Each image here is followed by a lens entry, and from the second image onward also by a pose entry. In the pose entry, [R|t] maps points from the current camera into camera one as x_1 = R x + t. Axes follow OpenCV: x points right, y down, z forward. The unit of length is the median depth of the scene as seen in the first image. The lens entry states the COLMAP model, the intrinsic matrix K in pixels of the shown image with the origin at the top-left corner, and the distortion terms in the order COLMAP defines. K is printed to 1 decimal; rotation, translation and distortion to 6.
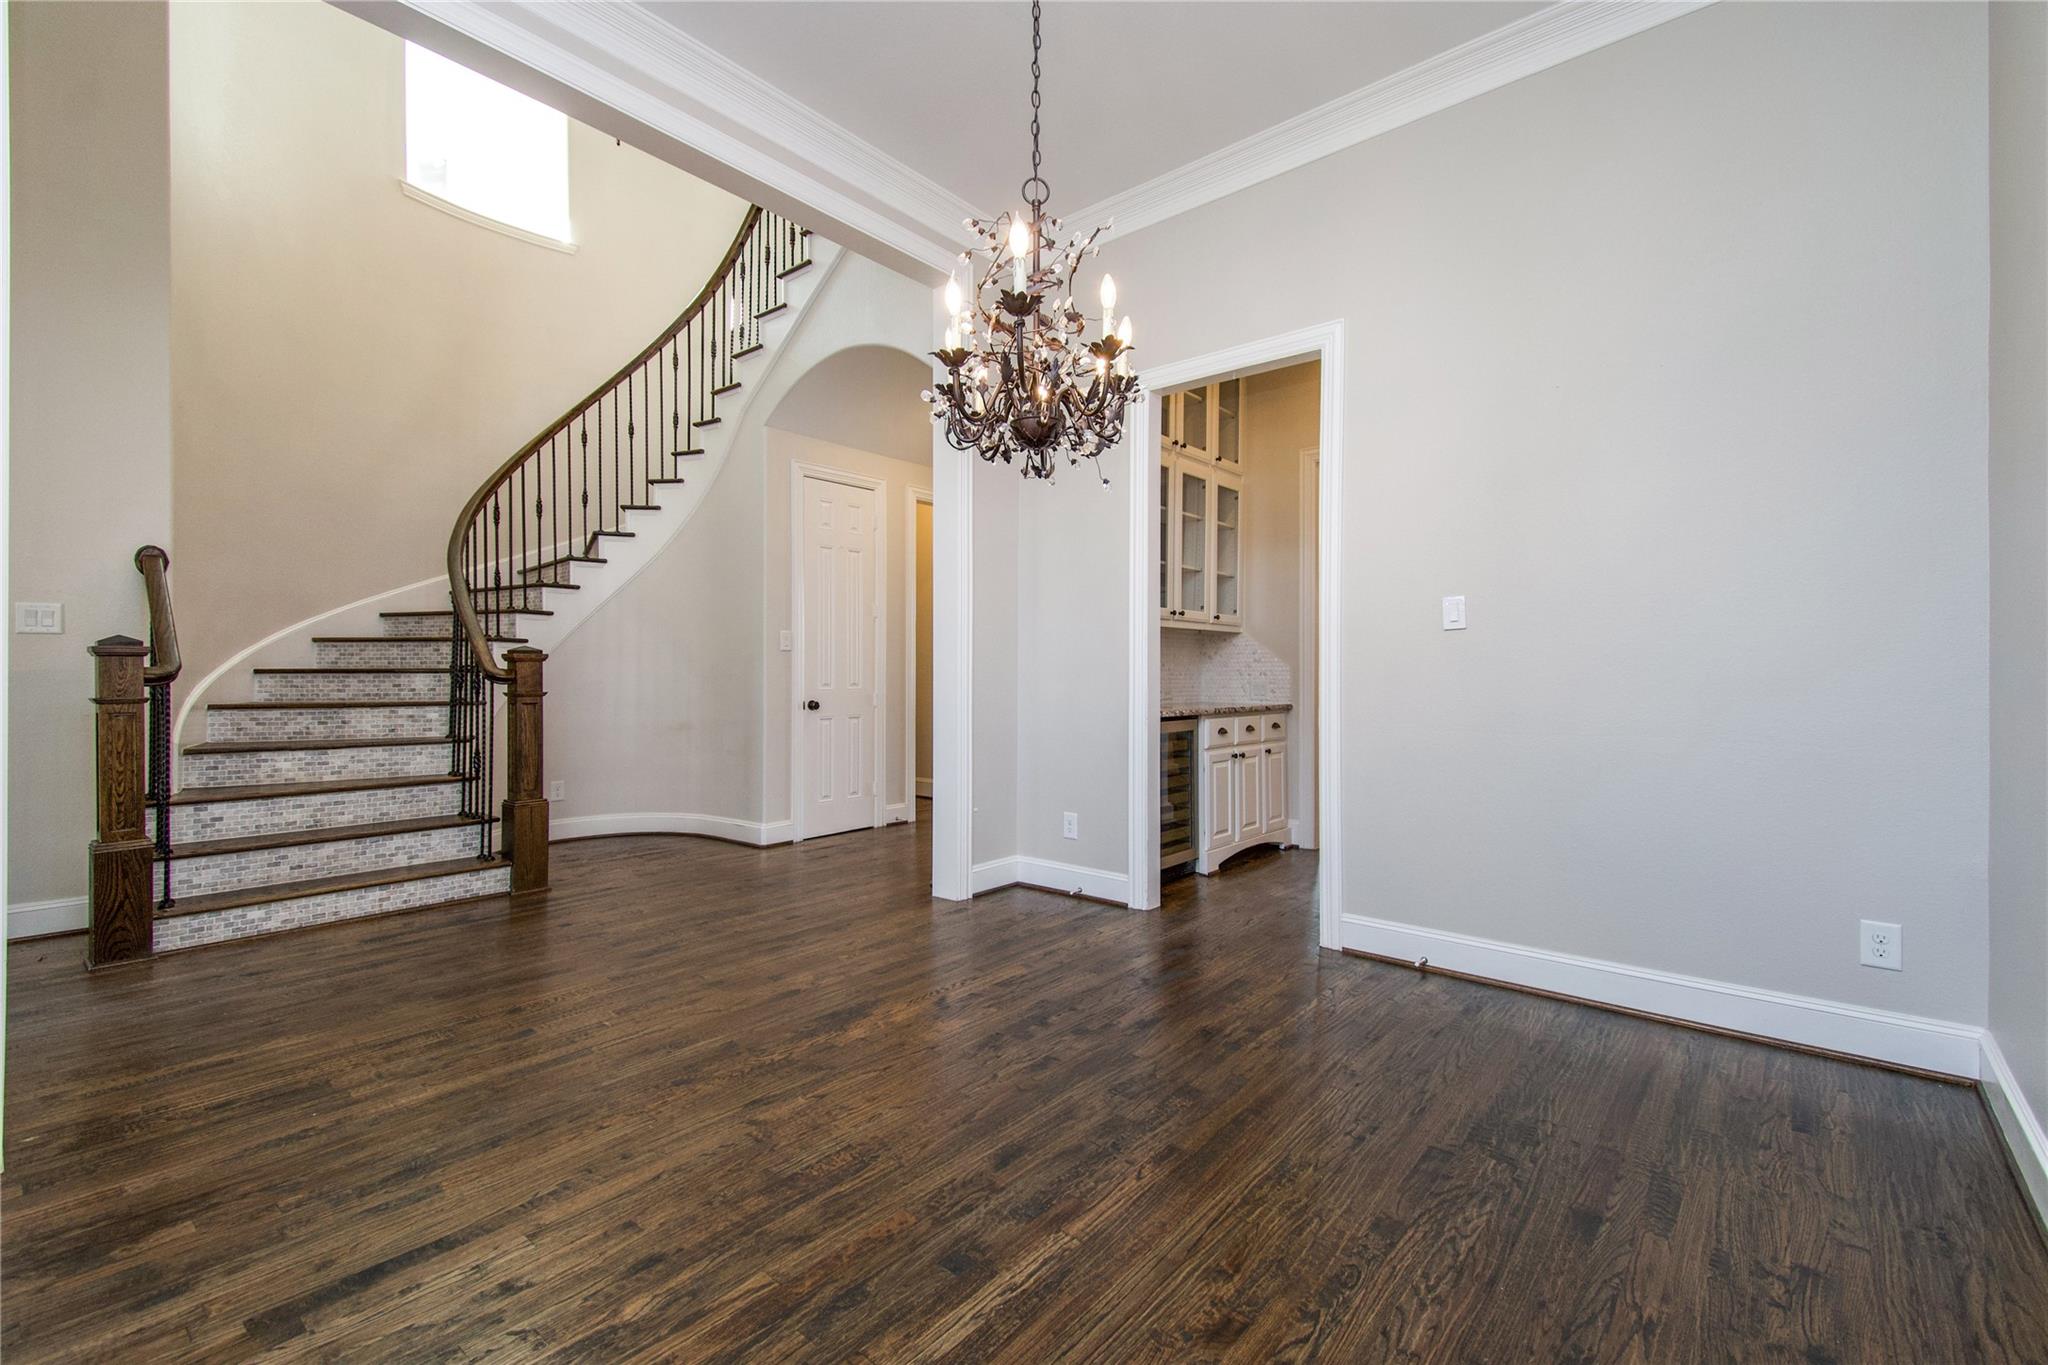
lens RADIAL K [[889.2, 0, 1024.0], [0, 889.2, 682.5], [0, 0, 1]] dist [0.024680, -0.000094]
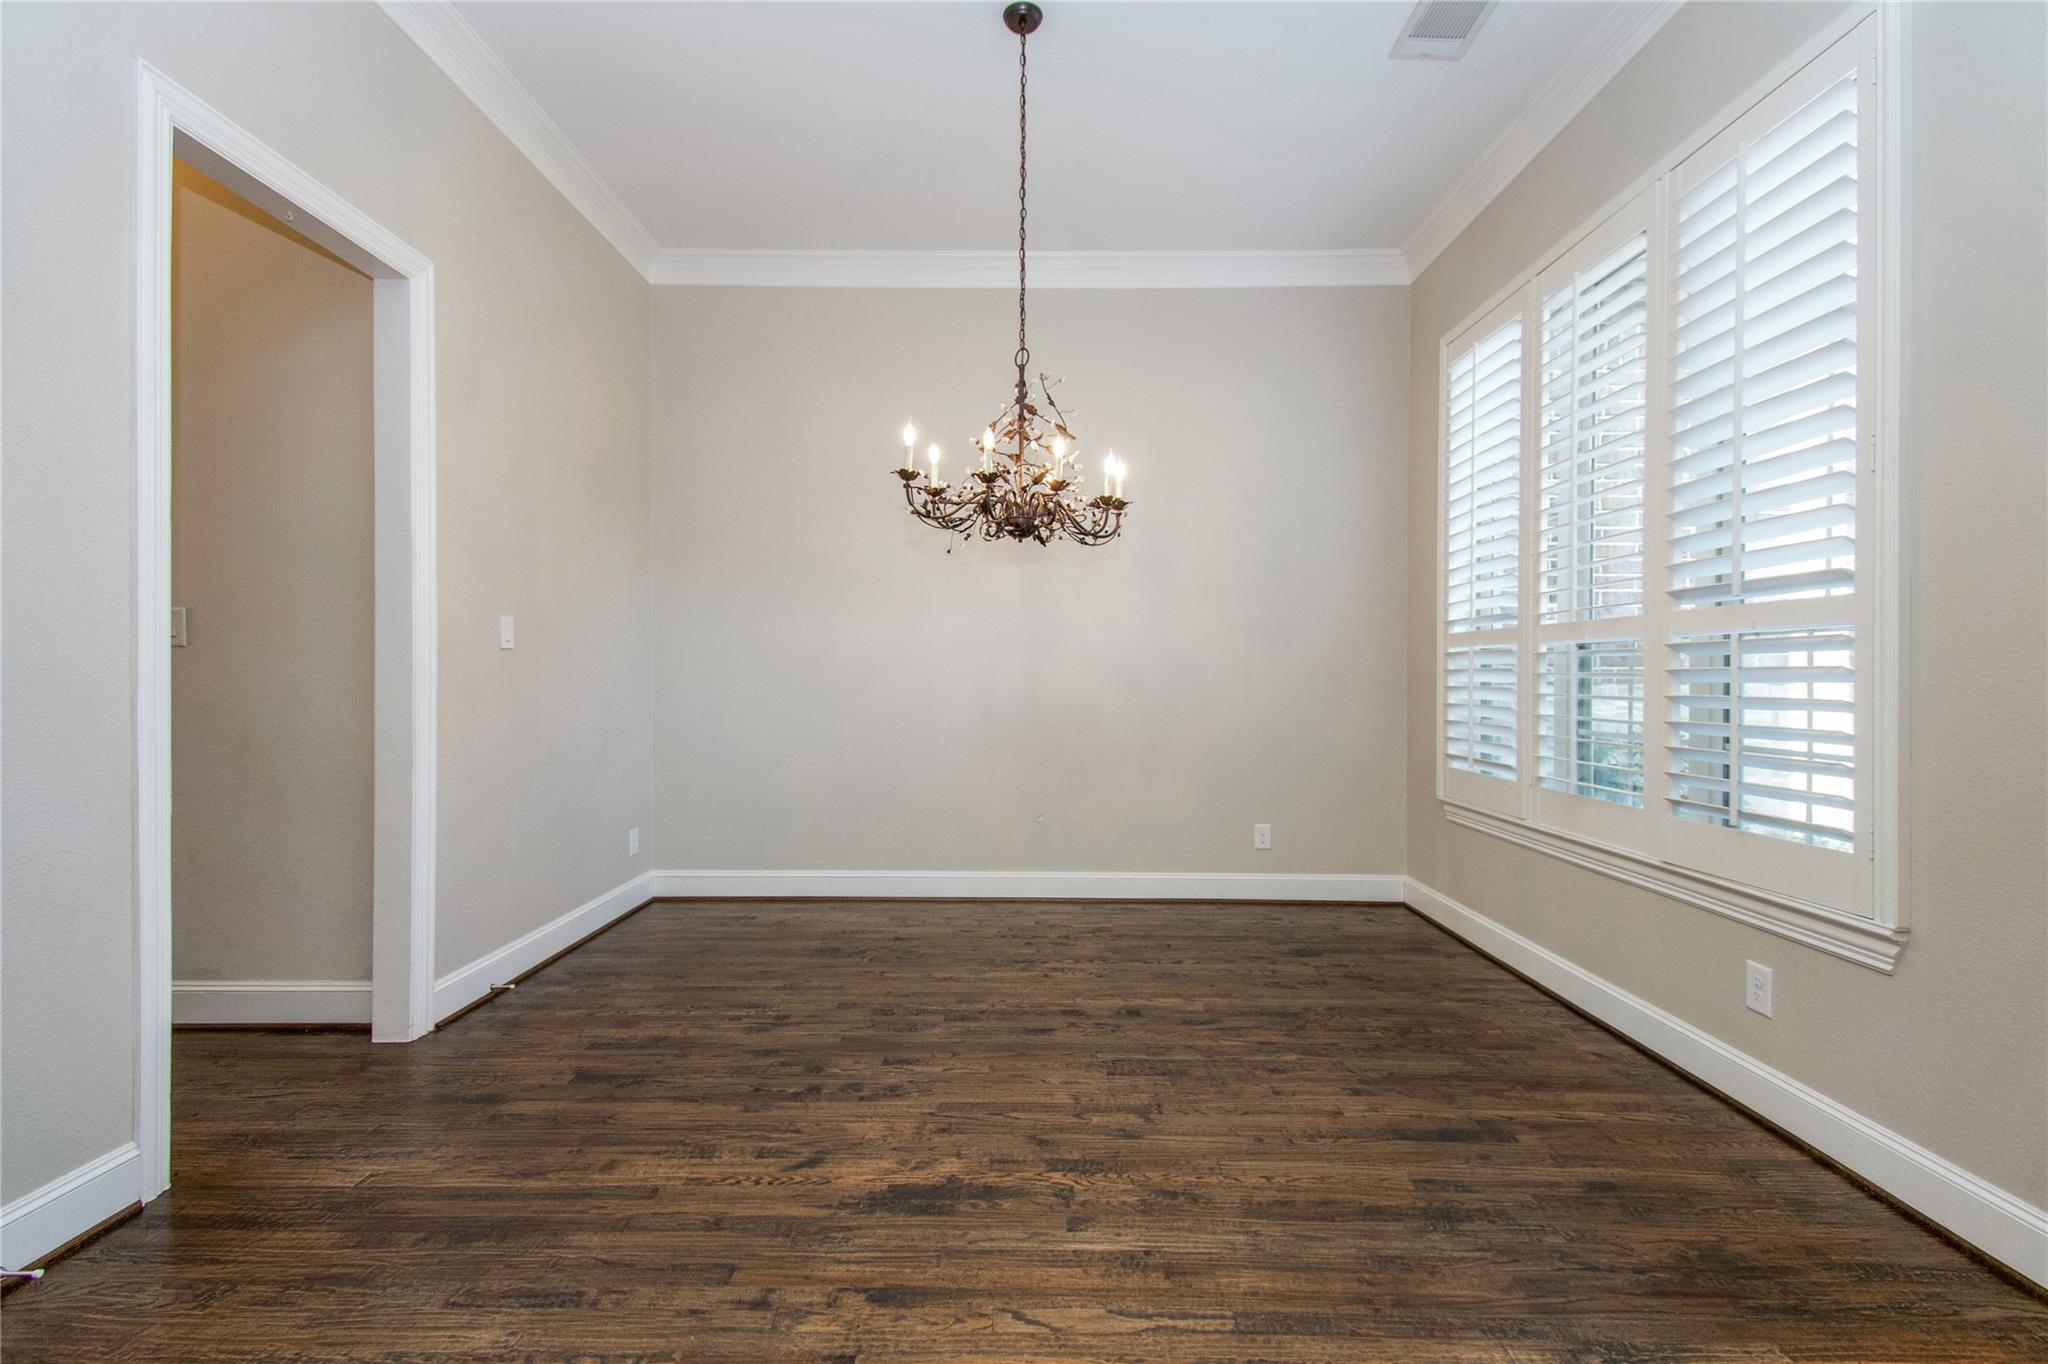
lens RADIAL K [[889.2, 0, 1024.0], [0, 889.2, 682.0], [0, 0, 1]] dist [0.024680, -0.000094]
pose [[-0.642094, -0.008620, 0.766577, -0.855029], [0.000578, 0.999931, 0.011728, -0.042635], [-0.766625, 0.007974, -0.642045, 1.499802]]
